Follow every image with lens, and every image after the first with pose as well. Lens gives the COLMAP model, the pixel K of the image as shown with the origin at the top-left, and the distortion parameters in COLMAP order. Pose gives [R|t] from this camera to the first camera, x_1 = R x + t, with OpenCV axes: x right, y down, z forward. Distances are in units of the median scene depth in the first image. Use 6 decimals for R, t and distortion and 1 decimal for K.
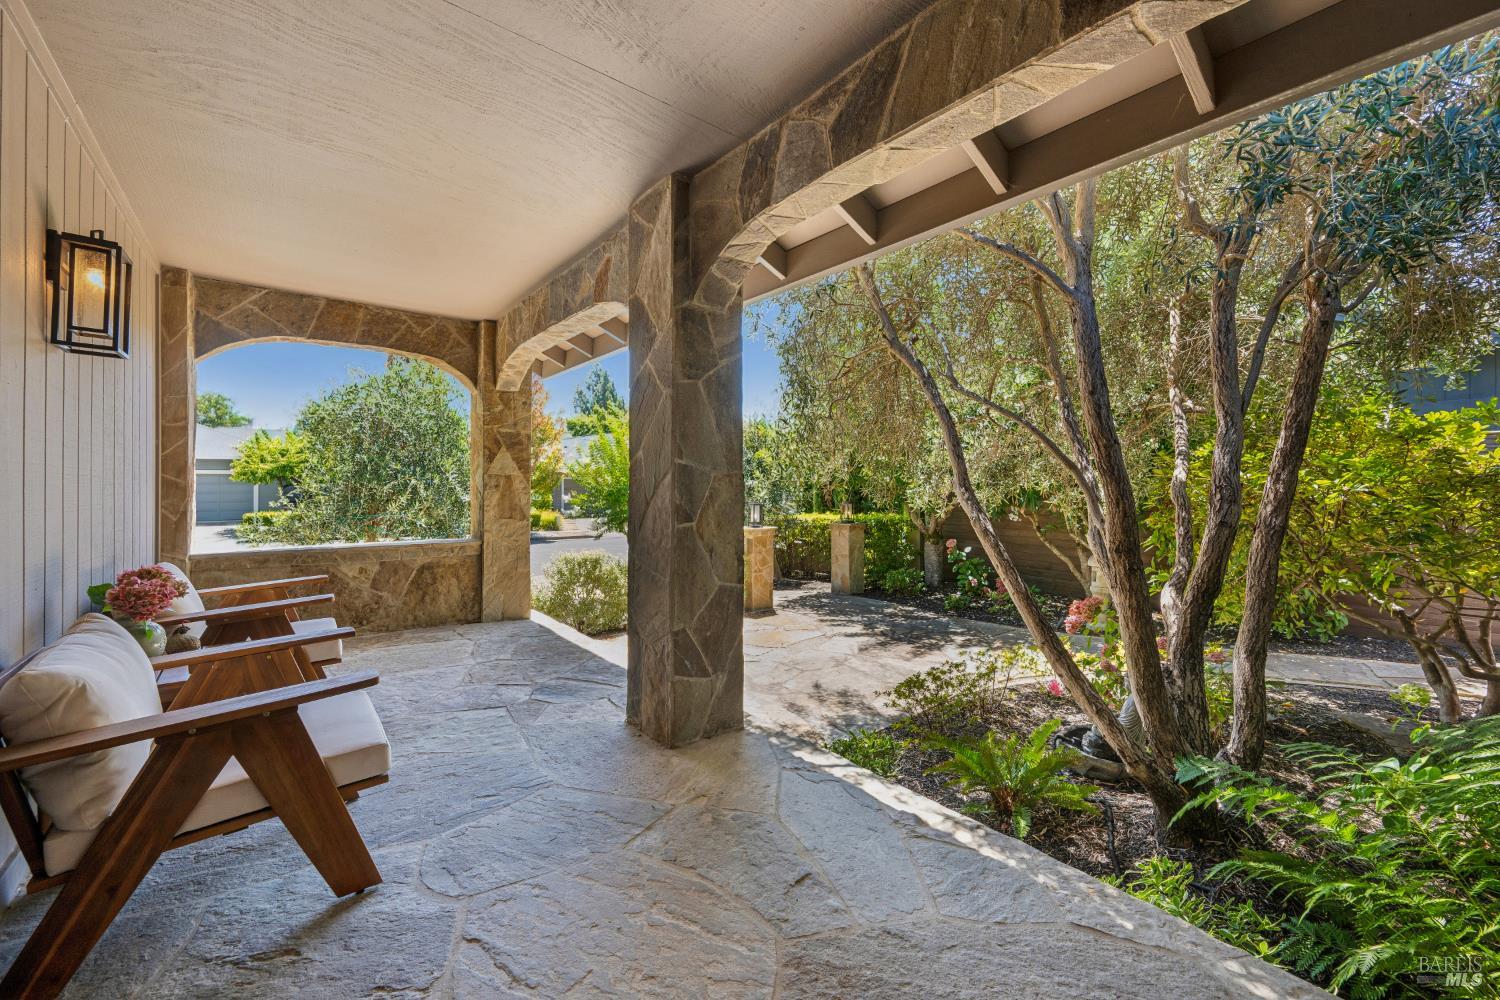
lens RADIAL K [[585.1, 0, 750.0], [0, 585.1, 500.0], [0, 0, 1]] dist [-0.000932, -0.000164]
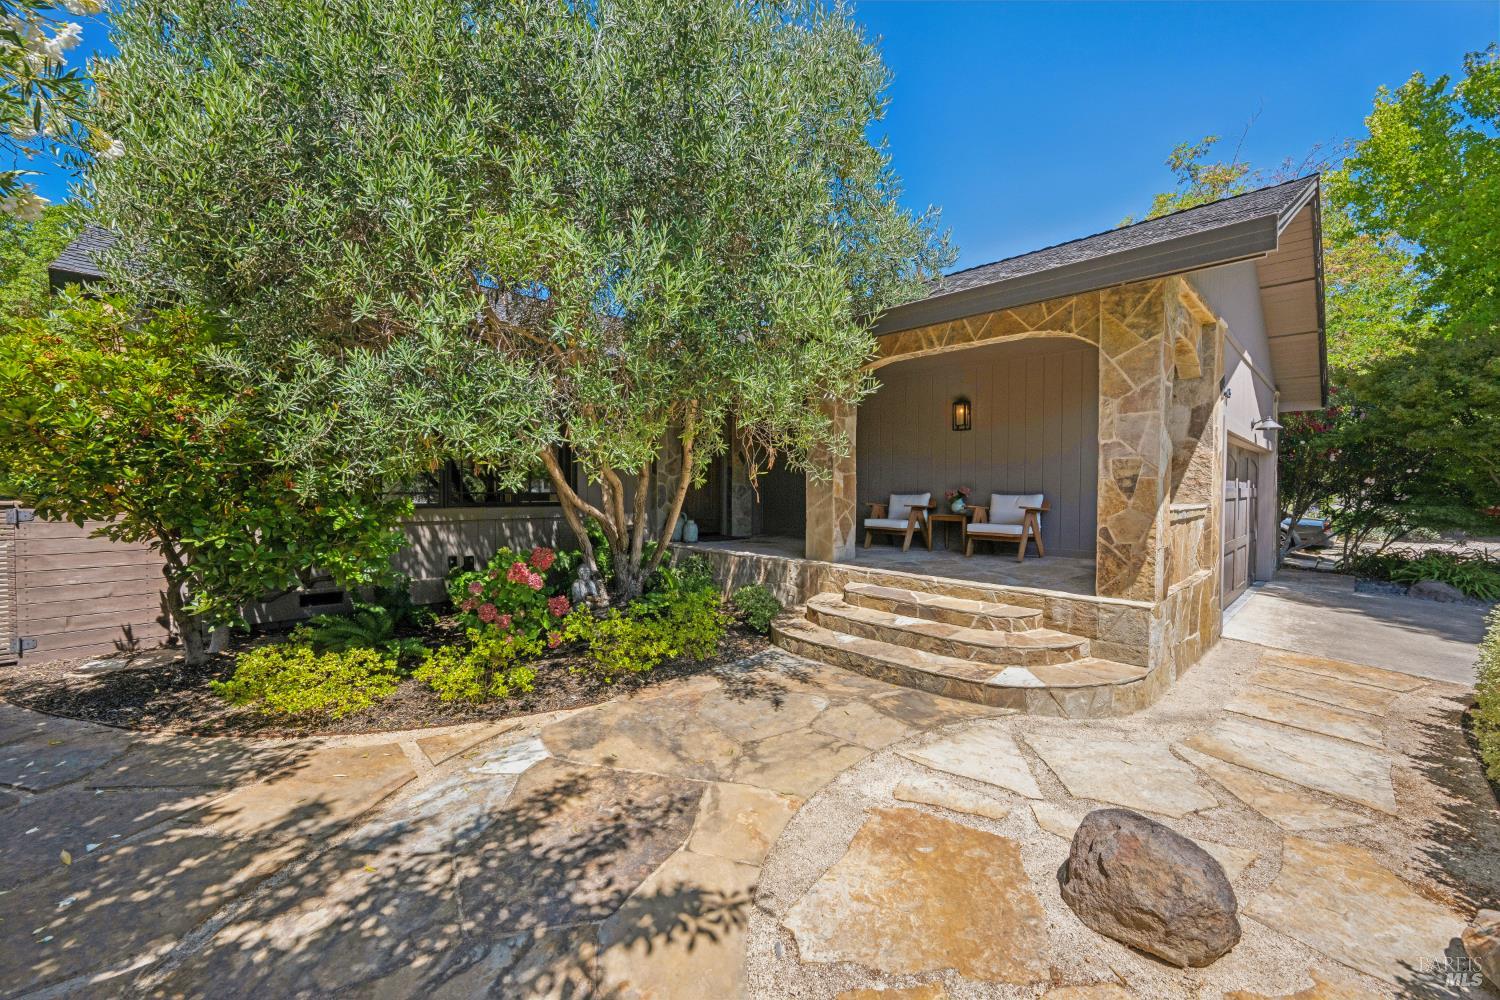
lens RADIAL K [[585.1, 0, 750.0], [0, 585.1, 500.0], [0, 0, 1]] dist [-0.000932, -0.000164]
pose [[-0.992936, 0.001665, -0.118636, 0.240923], [-0.000812, 0.999783, 0.020823, 0.042855], [0.118645, 0.020772, -0.992719, 1.709469]]
